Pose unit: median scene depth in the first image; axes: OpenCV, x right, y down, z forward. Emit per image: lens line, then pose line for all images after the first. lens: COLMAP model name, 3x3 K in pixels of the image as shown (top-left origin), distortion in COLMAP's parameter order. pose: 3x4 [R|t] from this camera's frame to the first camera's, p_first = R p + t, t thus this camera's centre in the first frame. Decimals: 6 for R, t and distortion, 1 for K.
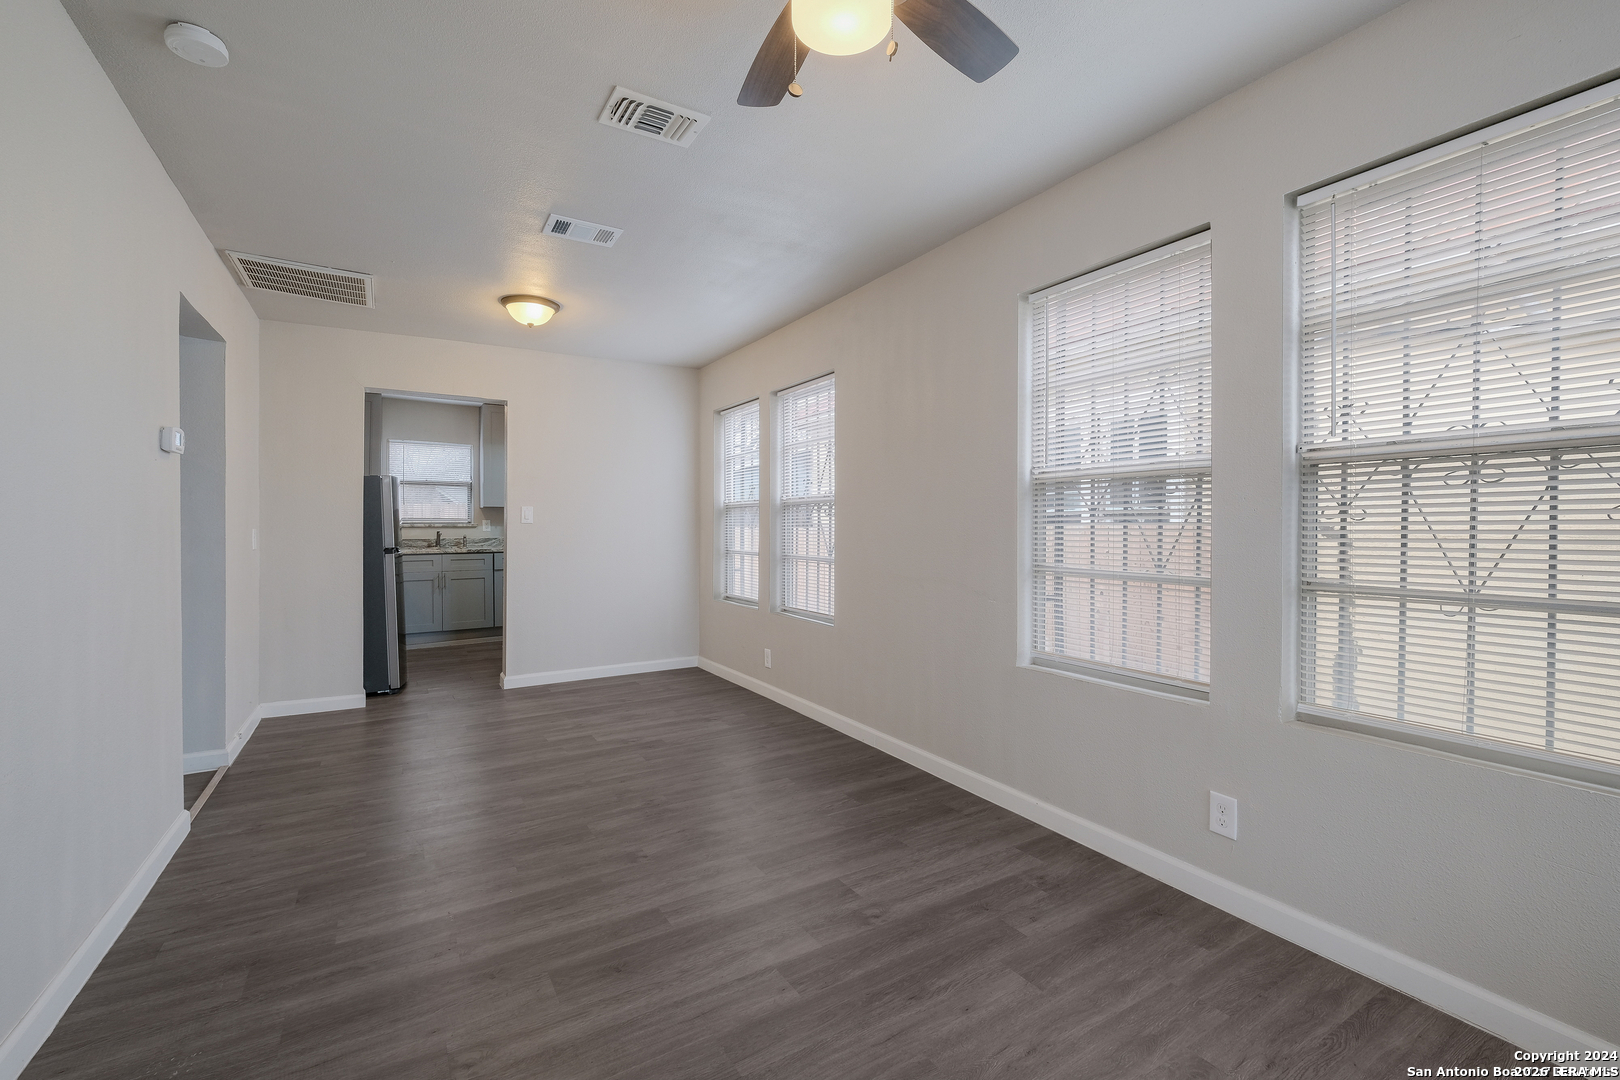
lens RADIAL K [[694.5, 0, 808.9], [0, 694.5, 525.7], [0, 0, 1]] dist [0.001066, 0.000000]
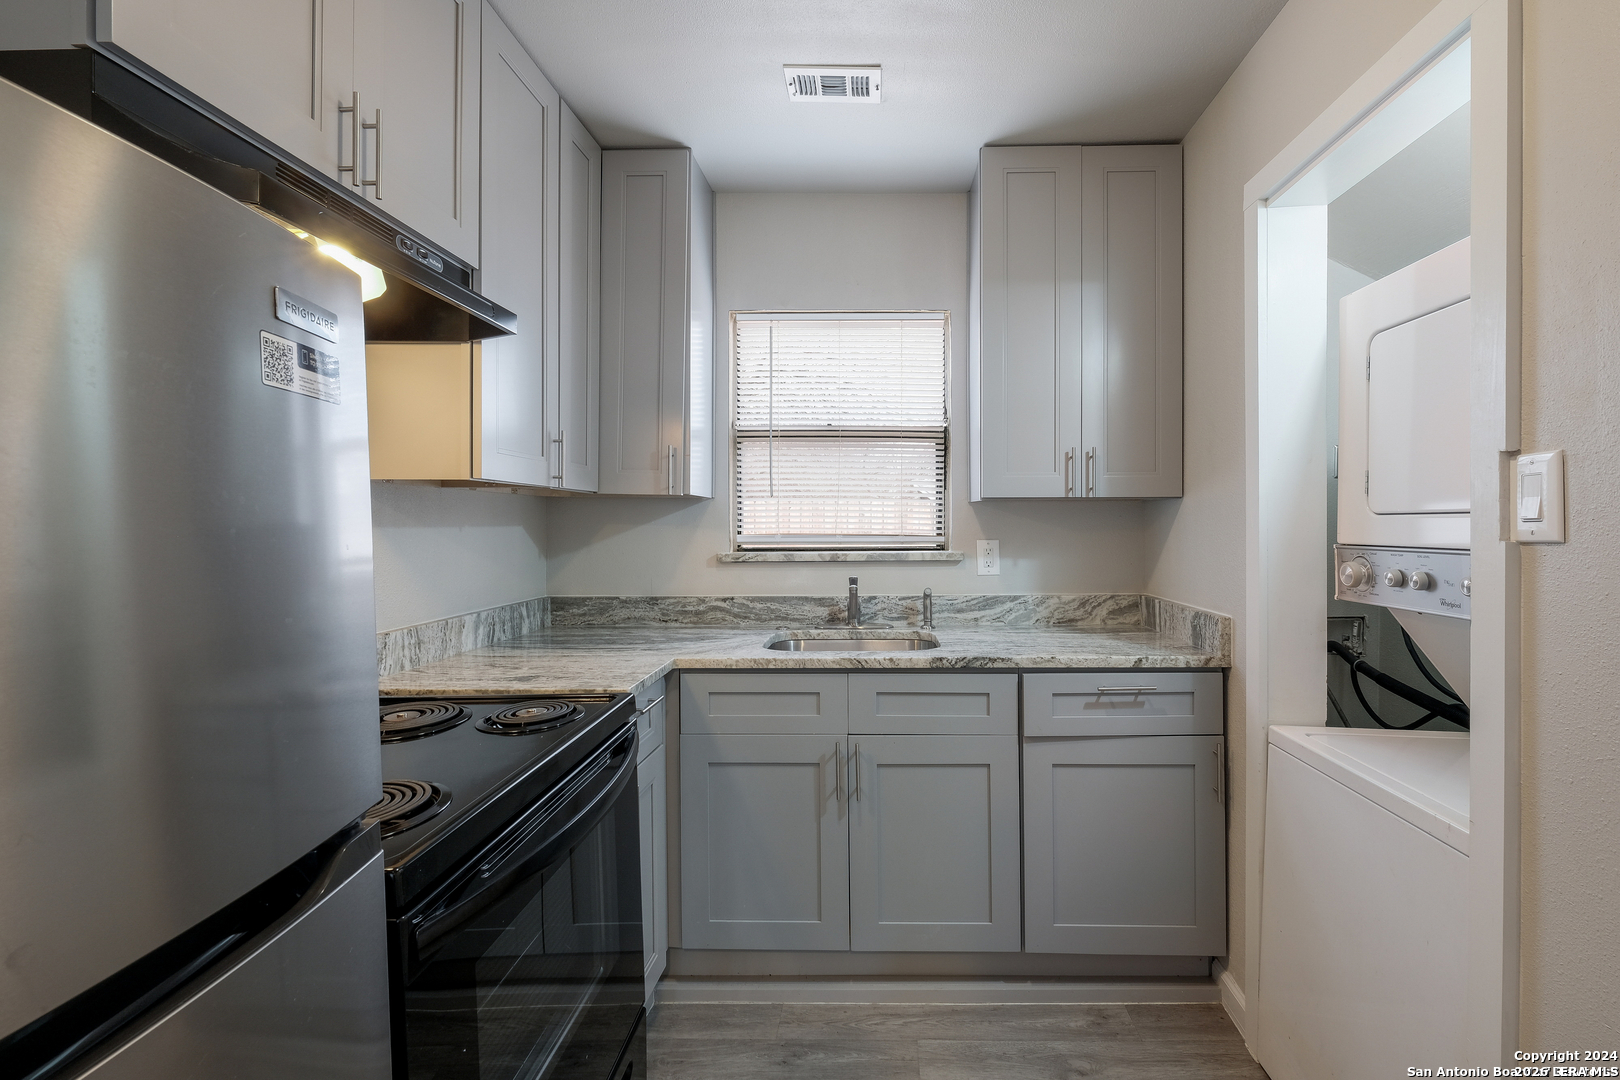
lens RADIAL K [[741.3, 0, 856.4], [0, 741.3, 521.7], [0, 0, 1]] dist [0.000749, 0.000468]
pose [[0.836814, -0.003865, -0.547474, -0.959185], [0.001200, 0.999986, -0.005226, -0.043865], [0.547487, 0.003716, 0.836806, 1.991516]]
